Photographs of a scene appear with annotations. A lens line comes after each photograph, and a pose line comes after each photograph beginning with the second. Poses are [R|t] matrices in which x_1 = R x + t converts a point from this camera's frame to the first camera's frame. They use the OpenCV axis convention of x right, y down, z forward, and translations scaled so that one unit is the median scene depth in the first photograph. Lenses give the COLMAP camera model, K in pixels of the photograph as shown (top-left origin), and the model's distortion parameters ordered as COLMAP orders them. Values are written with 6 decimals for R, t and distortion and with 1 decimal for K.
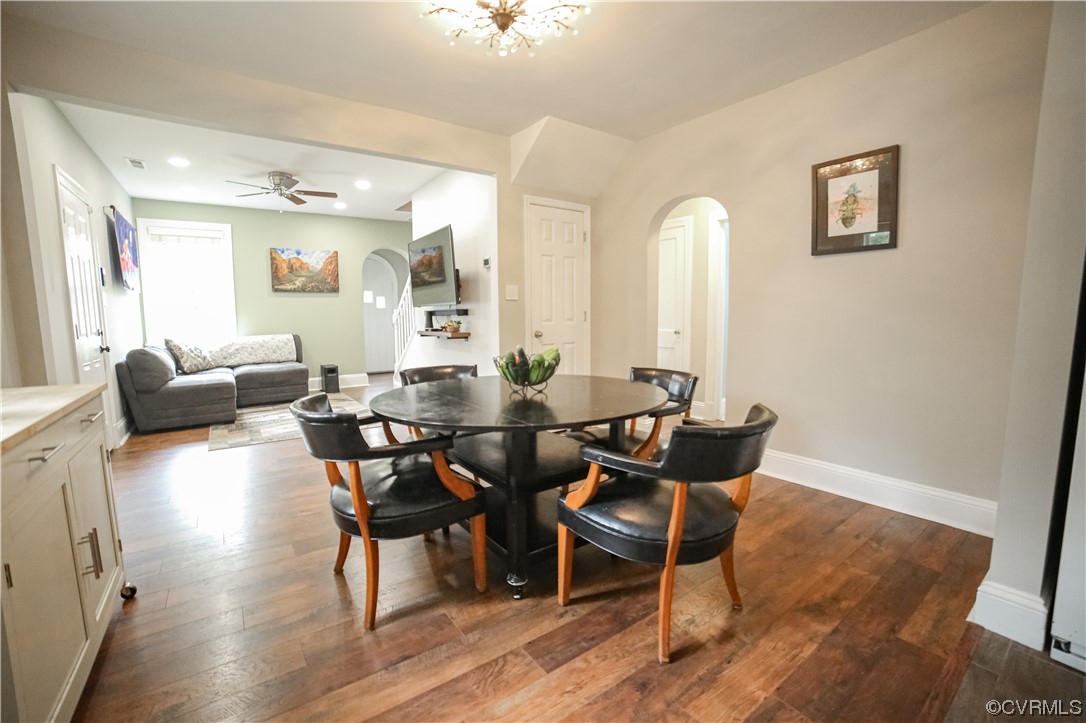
lens RADIAL K [[465.1, 0, 546.2], [0, 465.1, 355.7], [0, 0, 1]] dist [-0.002234, -0.000131]
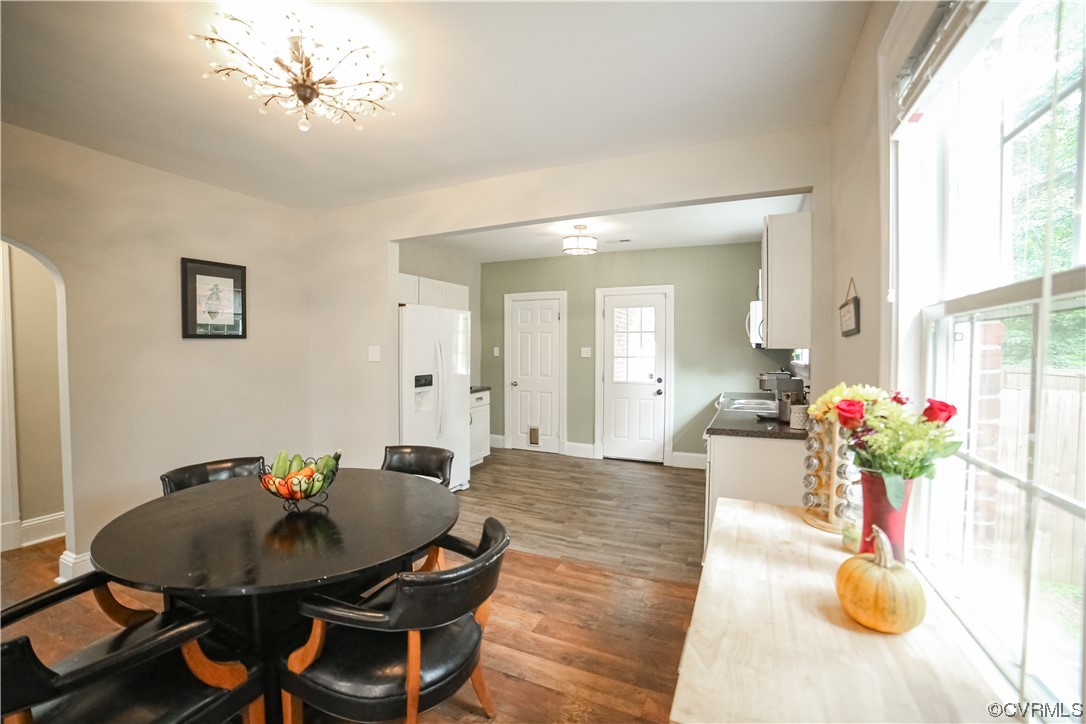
lens RADIAL K [[465.1, 0, 546.7], [0, 465.1, 361.5], [0, 0, 1]] dist [-0.002234, -0.000131]
pose [[-0.498008, -0.017430, 0.866997, -0.923087], [0.097983, 0.992264, 0.076231, -0.180438], [-0.861619, 0.122914, -0.492448, 0.920041]]
